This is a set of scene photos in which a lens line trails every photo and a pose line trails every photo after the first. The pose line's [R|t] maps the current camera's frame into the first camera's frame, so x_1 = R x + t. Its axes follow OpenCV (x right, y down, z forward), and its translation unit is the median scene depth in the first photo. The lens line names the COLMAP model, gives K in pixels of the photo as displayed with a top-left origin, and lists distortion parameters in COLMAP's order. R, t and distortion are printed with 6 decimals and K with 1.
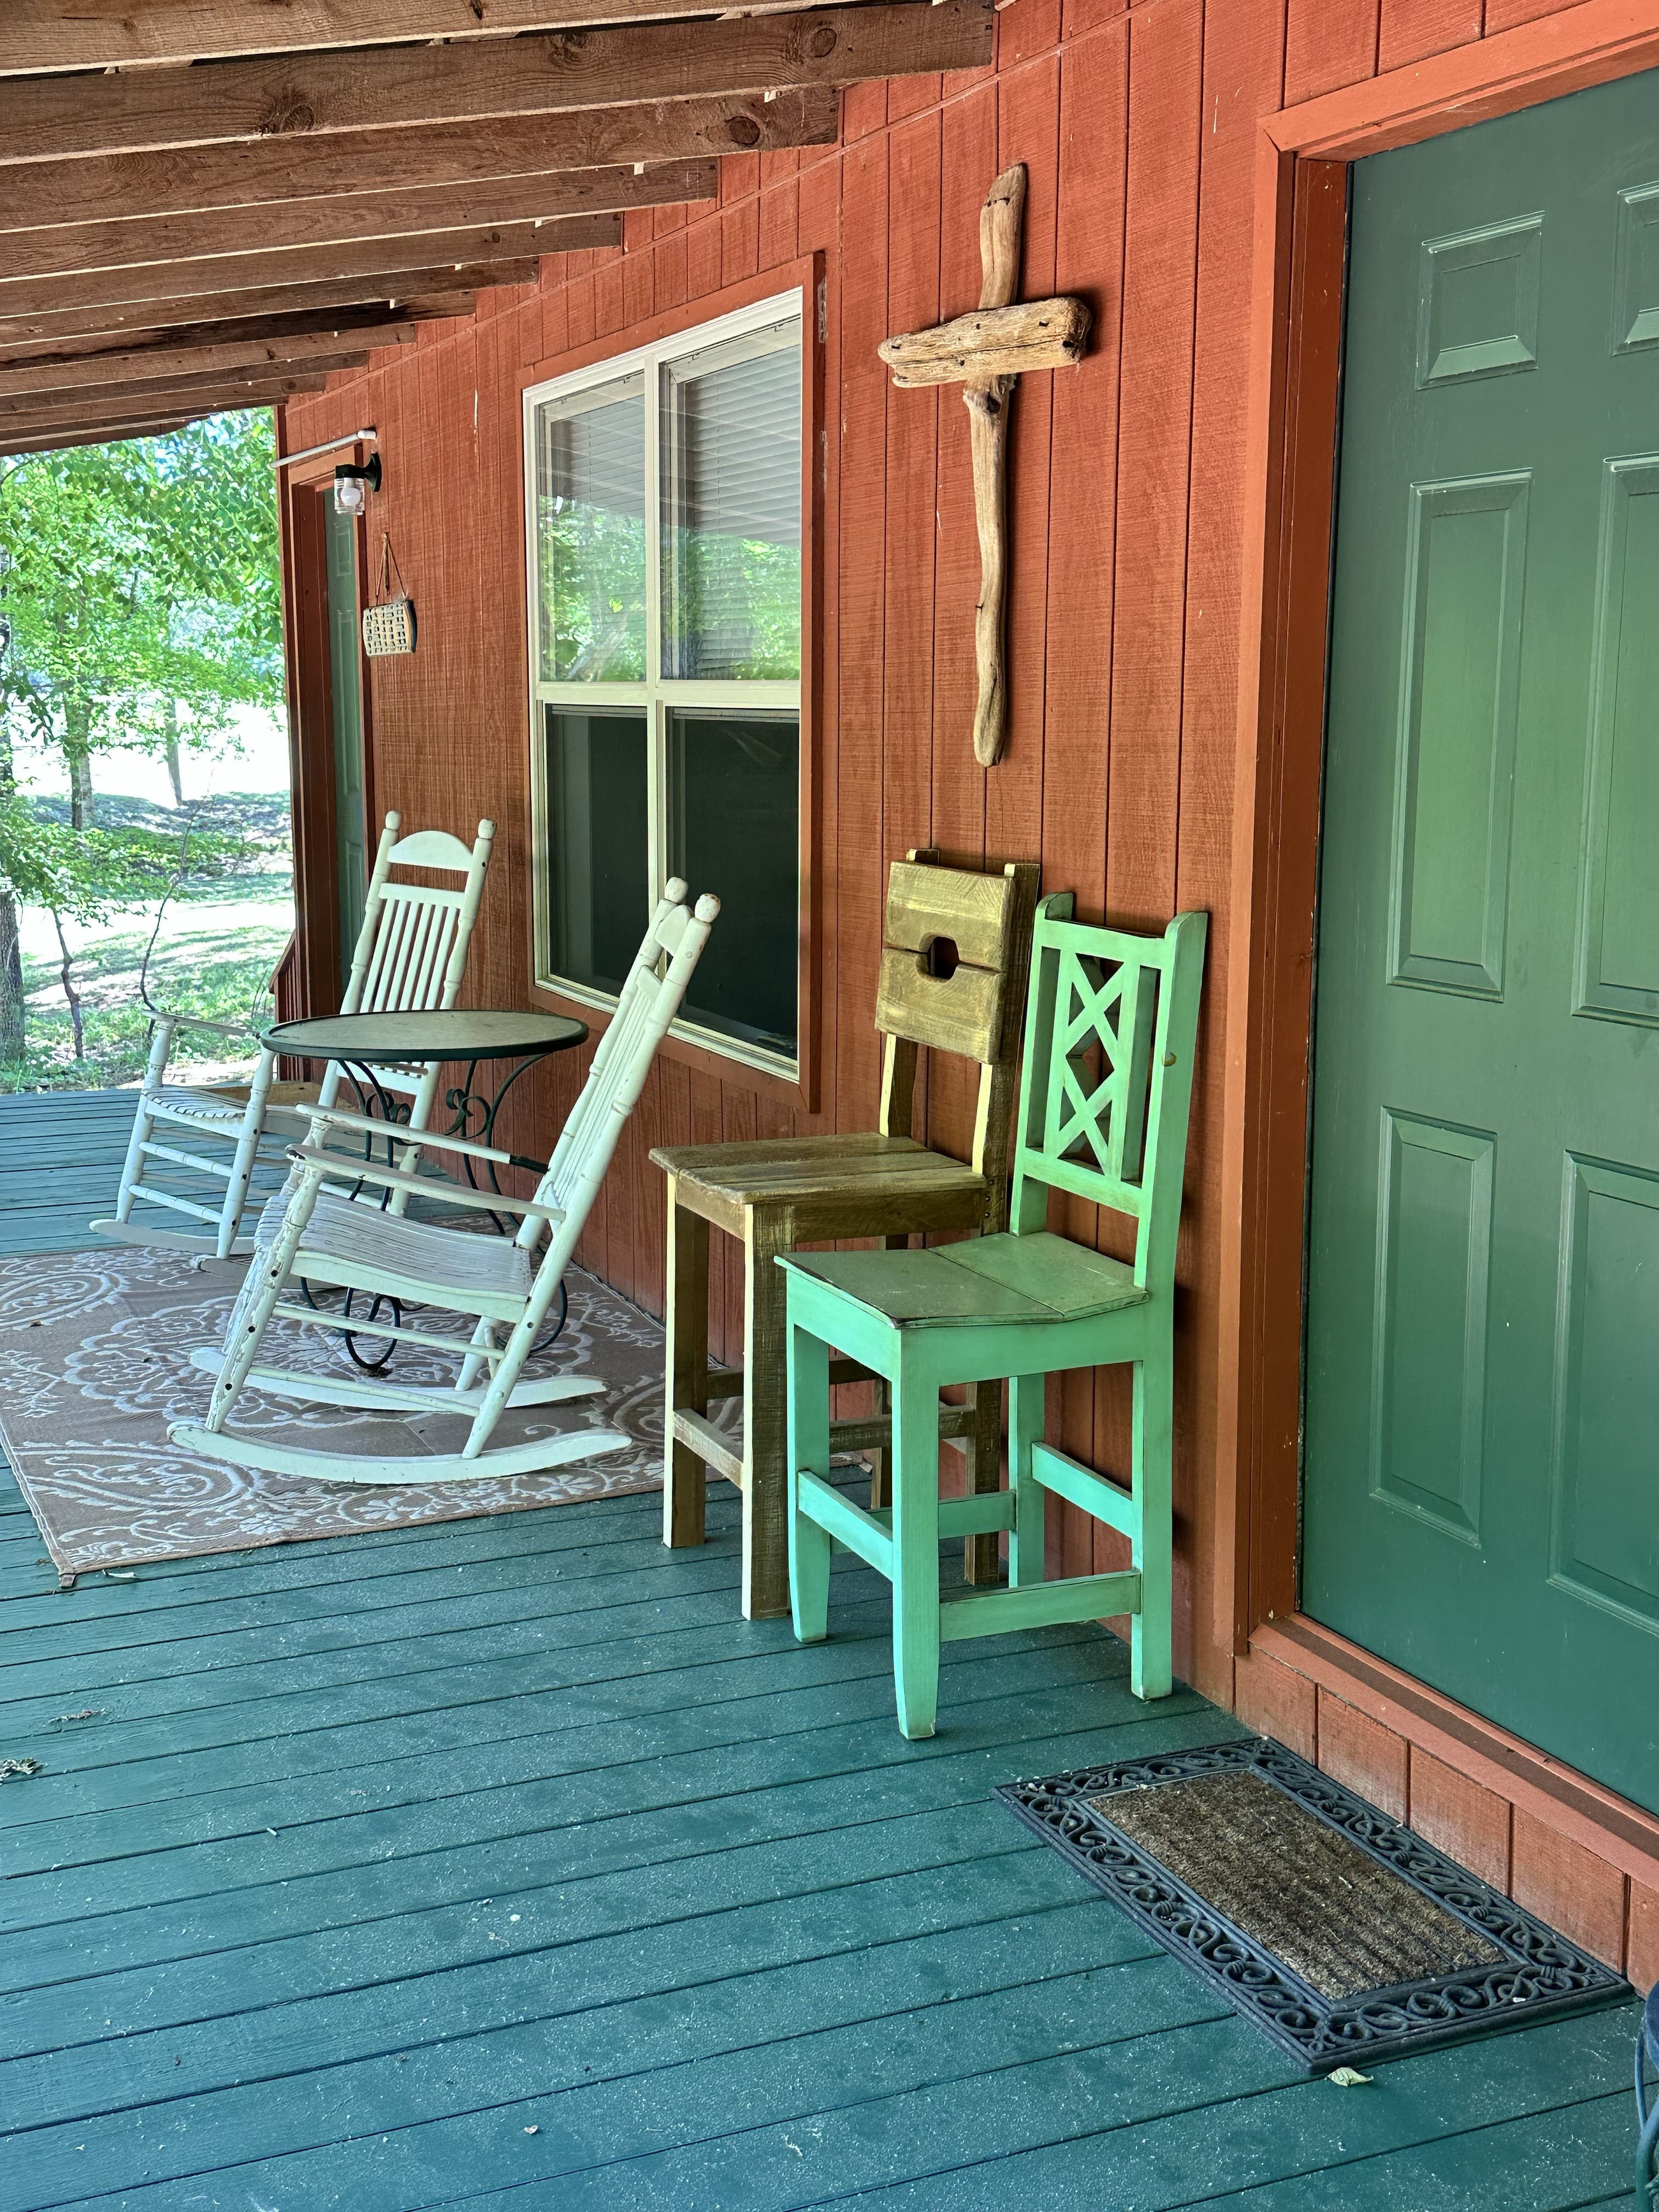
lens RADIAL K [[2476.6, 0, 826.6], [0, 2476.6, 1096.7], [0, 0, 1]] dist [0.110792, 0.000000]
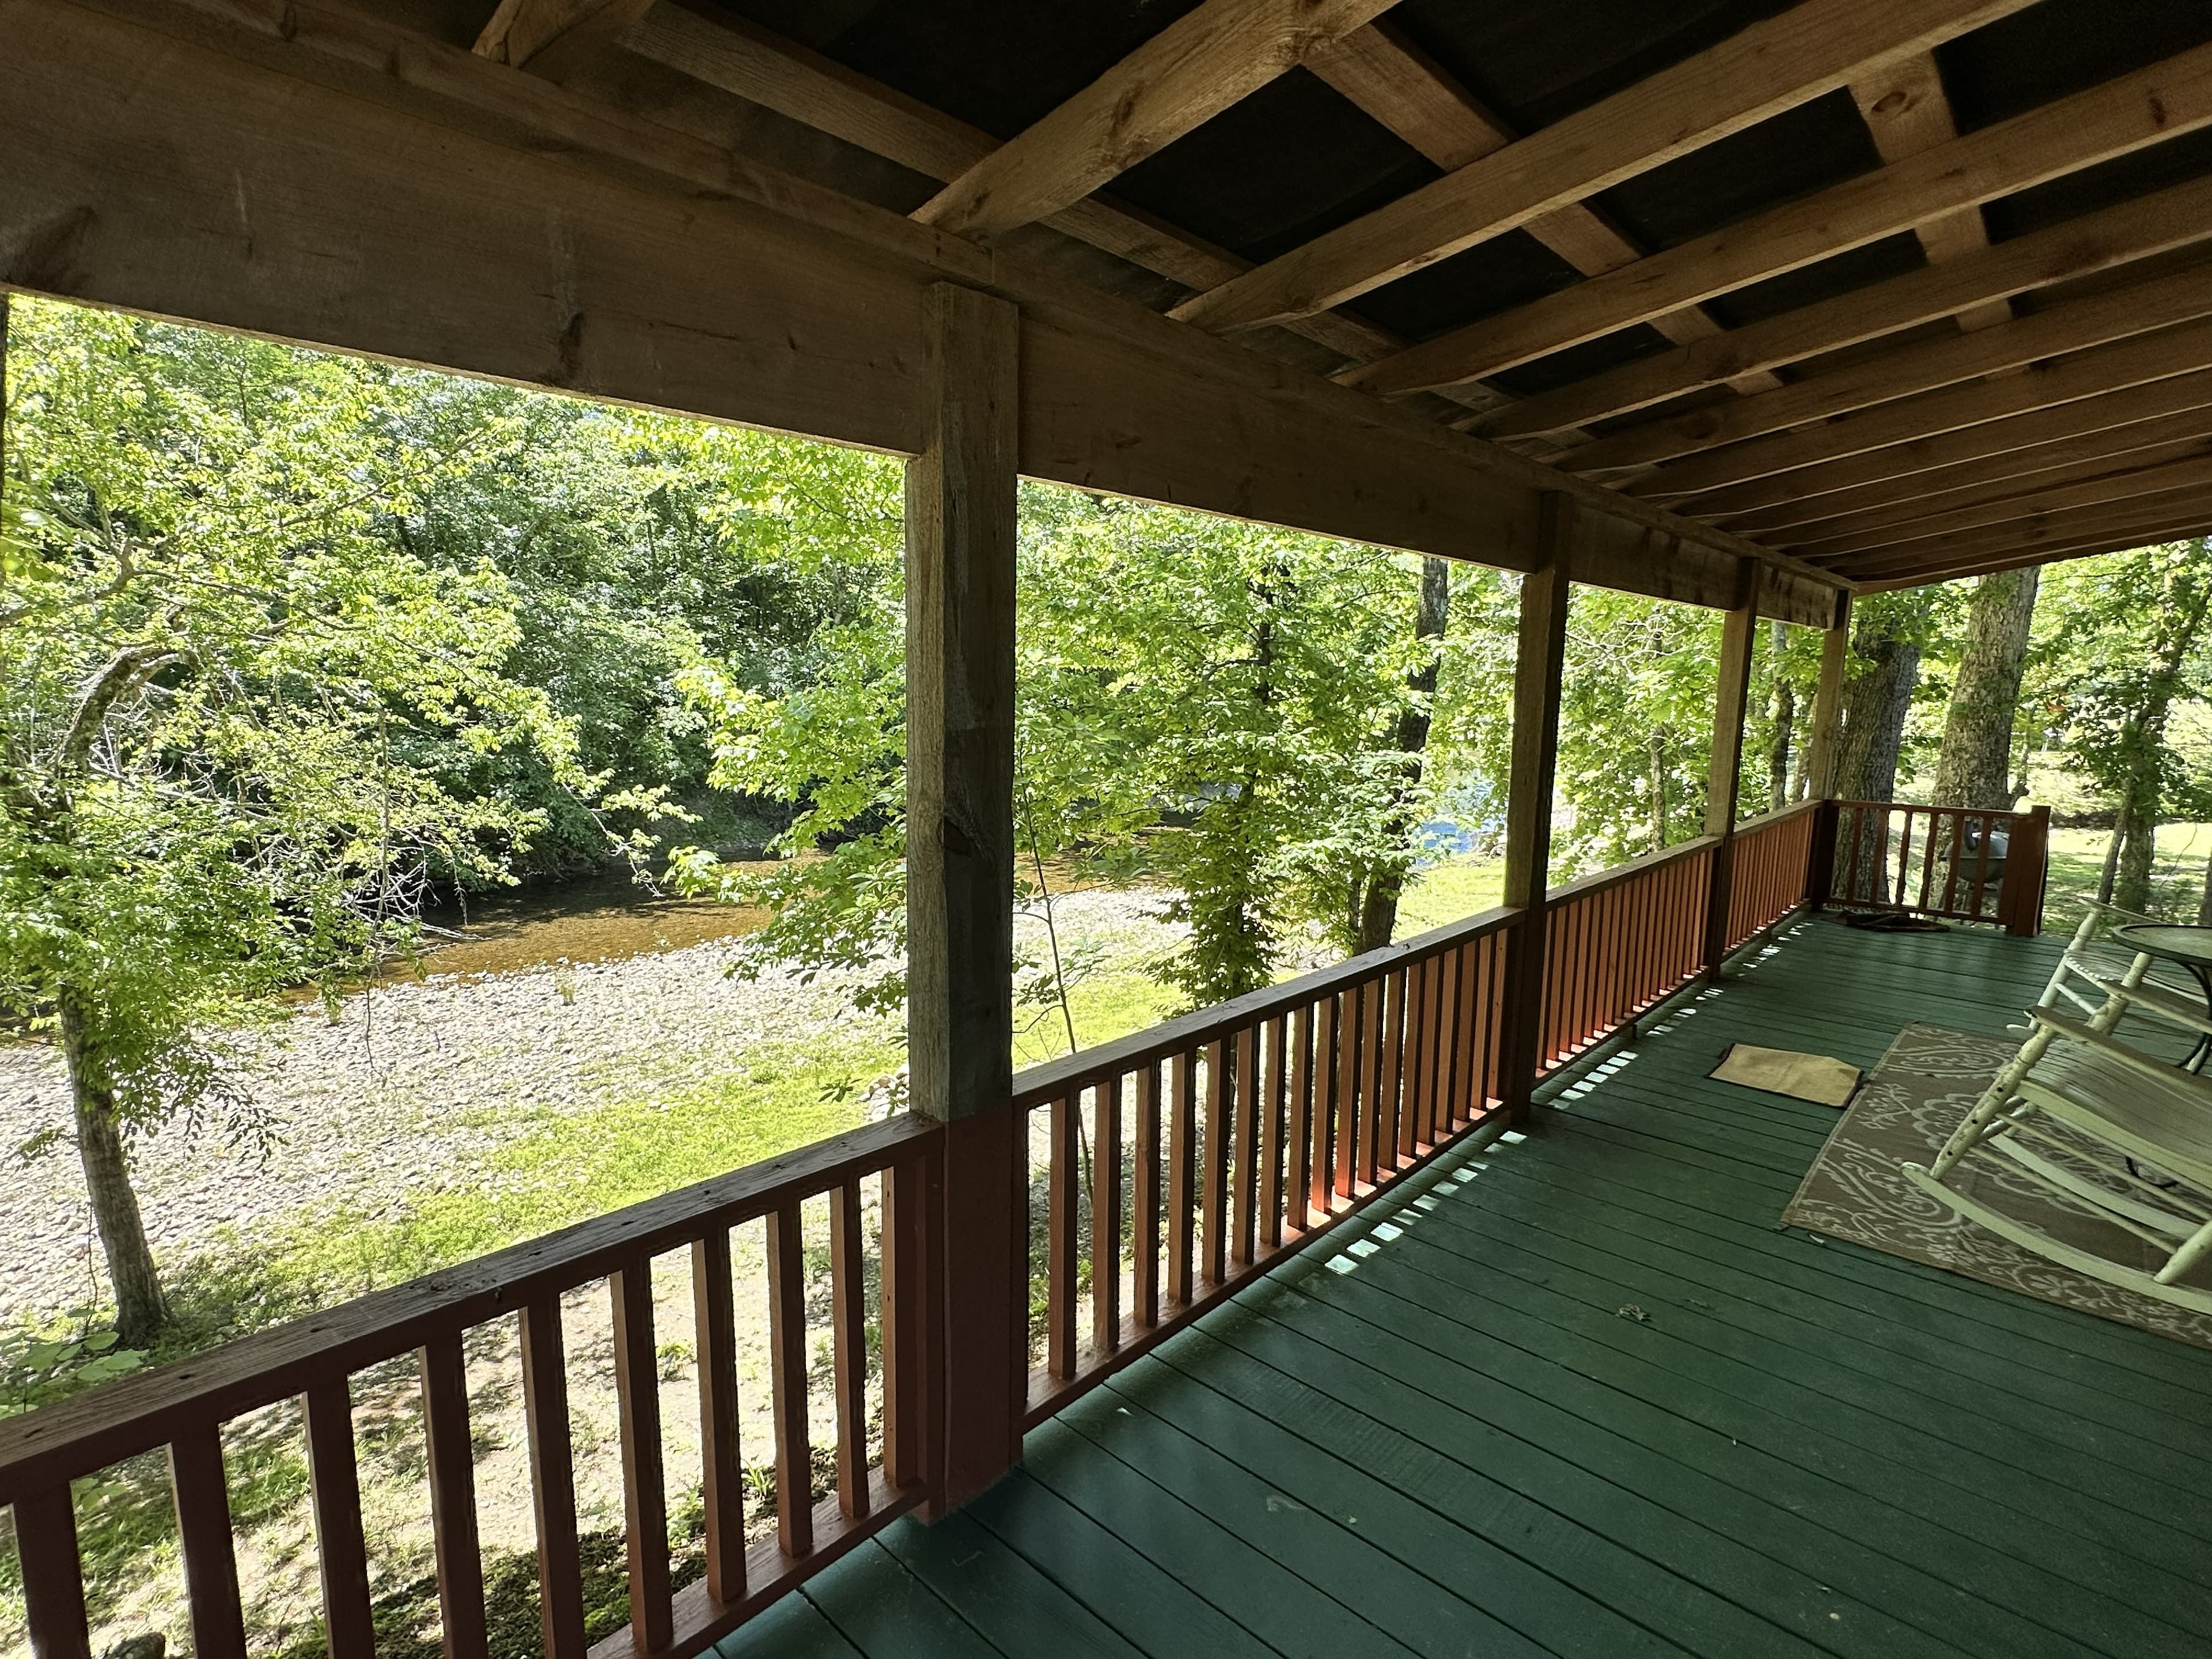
lens RADIAL K [[1125.4, 0, 1105.7], [0, 1125.4, 835.9], [0, 0, 1]] dist [-0.000973, -0.000720]
pose [[0.407356, 0.142265, -0.902121, 0.139297], [-0.168887, 0.982490, 0.078678, -0.038780], [0.897518, 0.120307, 0.424250, 0.267325]]
